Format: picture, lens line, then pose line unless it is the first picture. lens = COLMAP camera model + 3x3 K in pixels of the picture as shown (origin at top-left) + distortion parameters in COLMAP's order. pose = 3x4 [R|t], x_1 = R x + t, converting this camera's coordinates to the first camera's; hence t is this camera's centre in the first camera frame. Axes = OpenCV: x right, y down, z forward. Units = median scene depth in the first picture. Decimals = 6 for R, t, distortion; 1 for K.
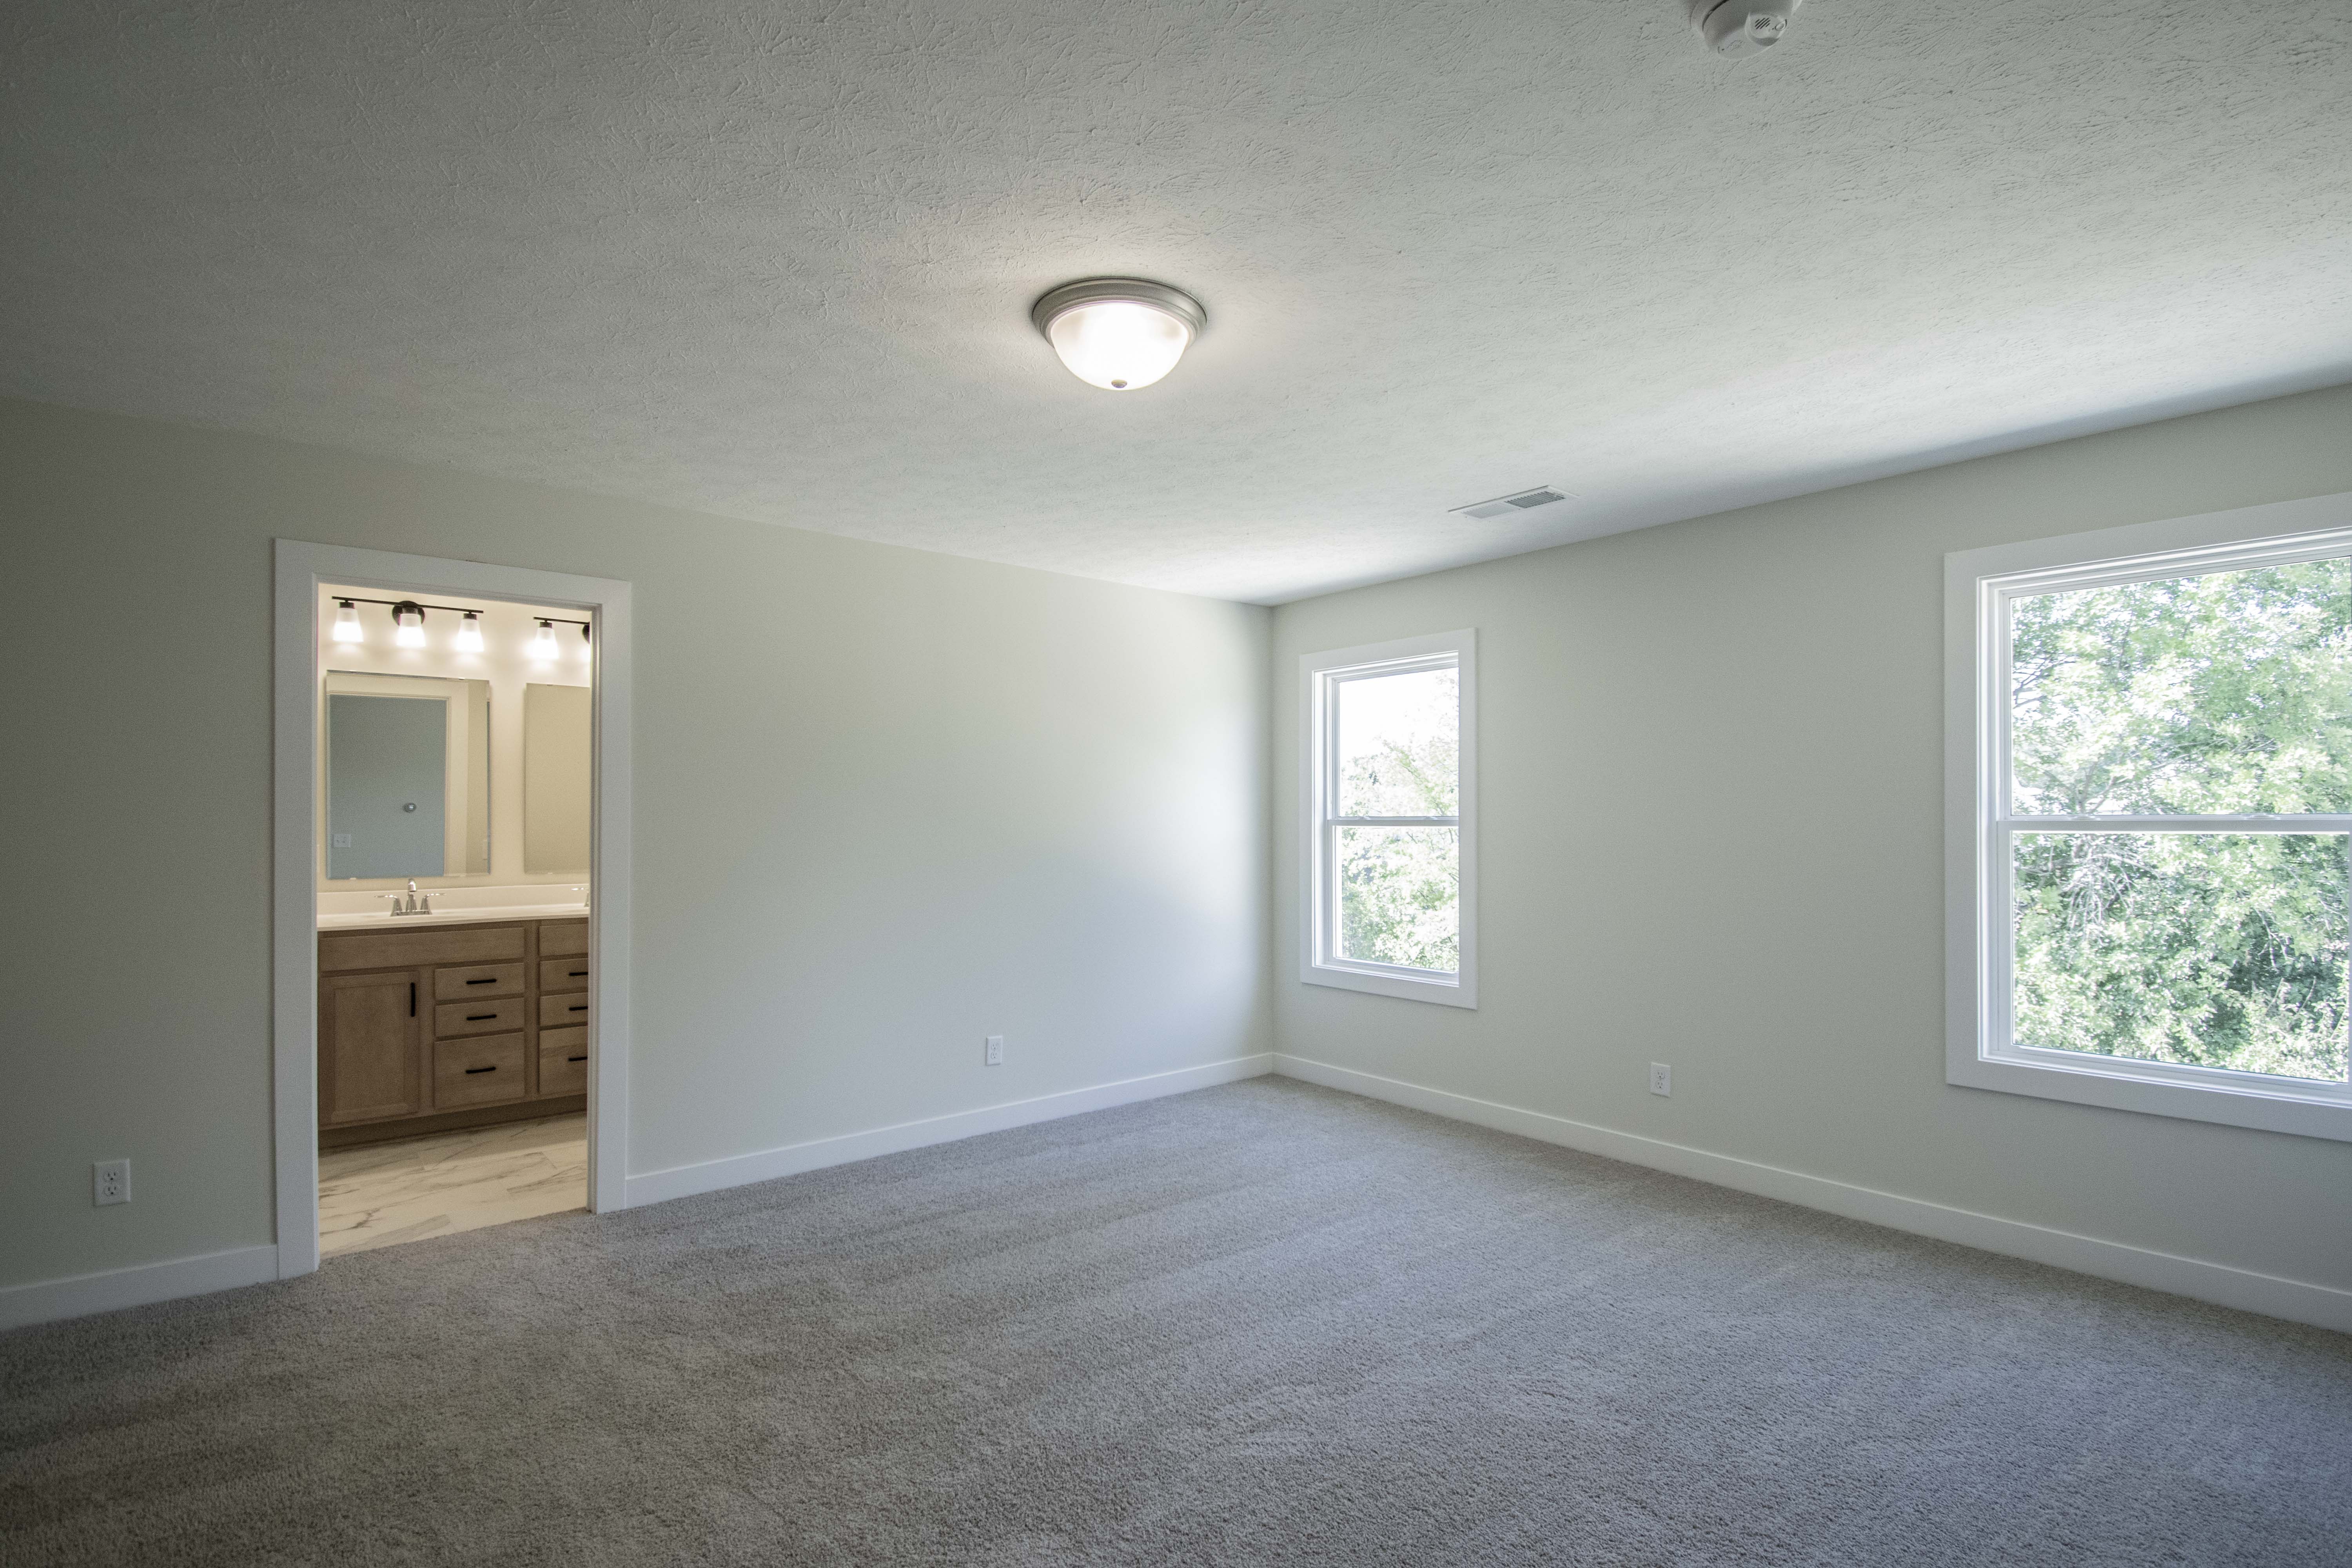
lens RADIAL K [[1114.2, 0, 1153.8], [0, 1114.2, 787.2], [0, 0, 1]] dist [0.010143, -0.019166]
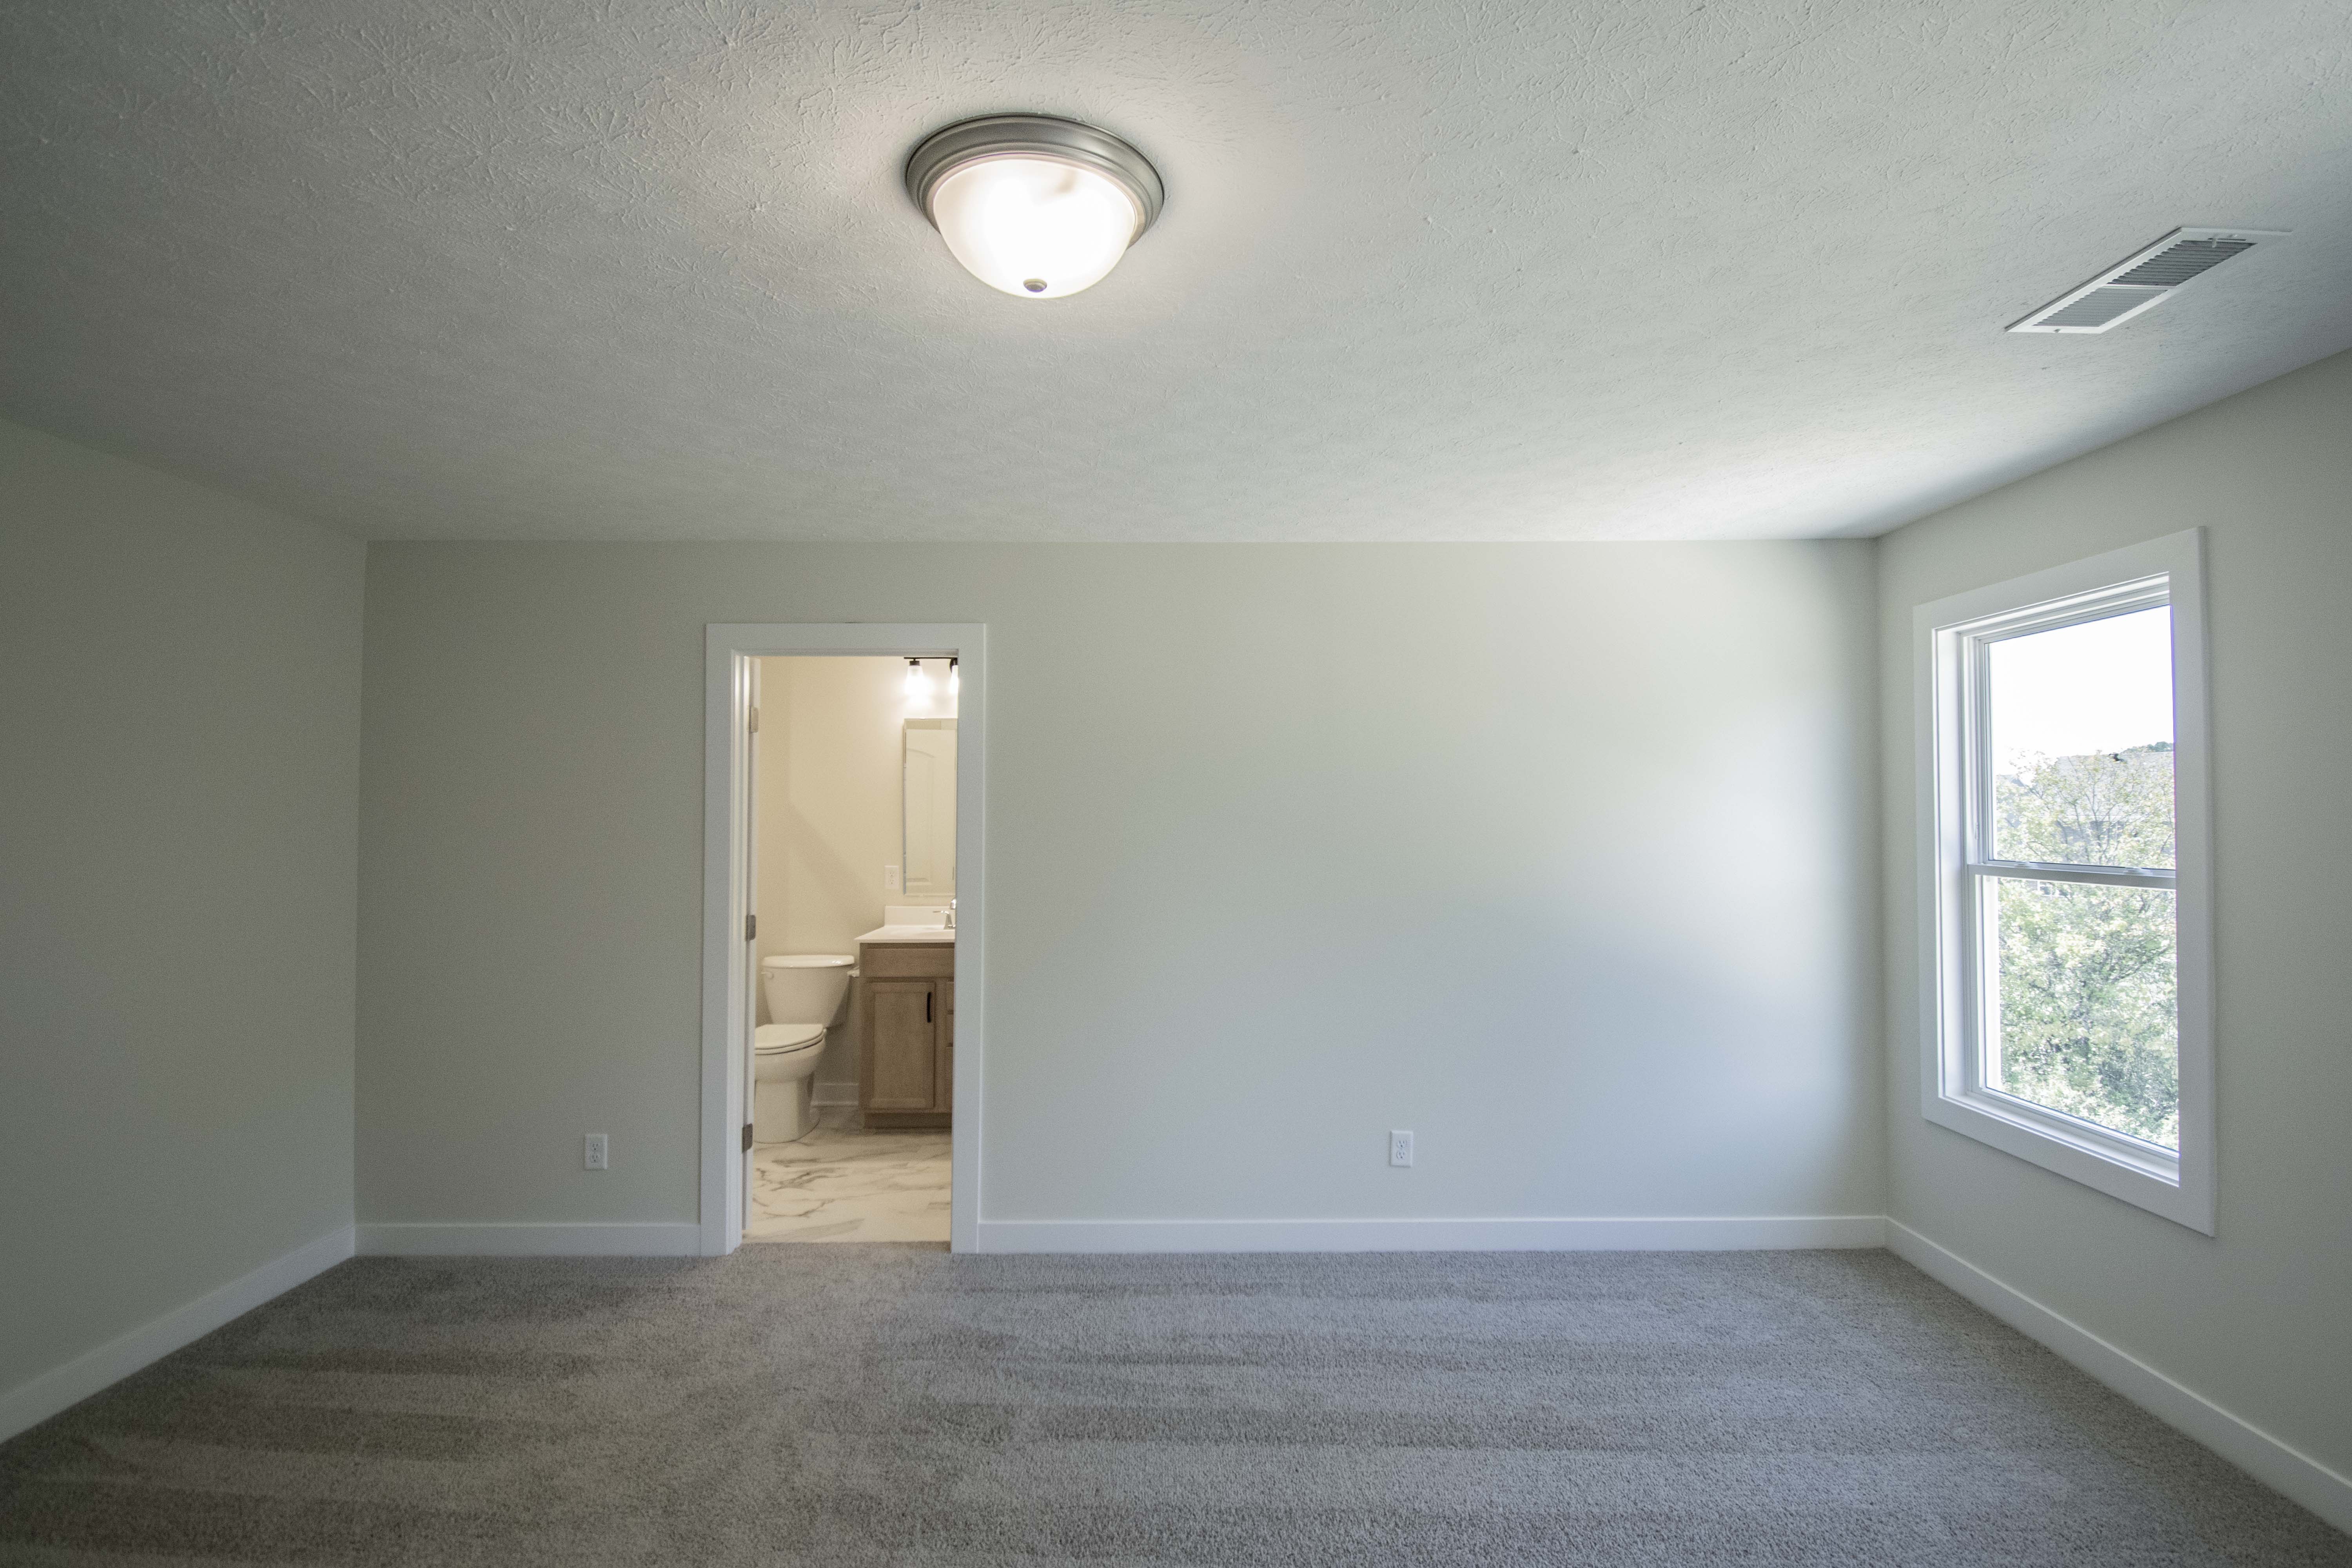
lens RADIAL K [[1114.2, 0, 1169.8], [0, 1114.2, 772.1], [0, 0, 1]] dist [0.010143, -0.019166]
pose [[0.776387, -0.024291, -0.629788, 0.282552], [0.020607, 0.999701, -0.013154, -0.032885], [0.629920, -0.002765, 0.776655, 0.320861]]
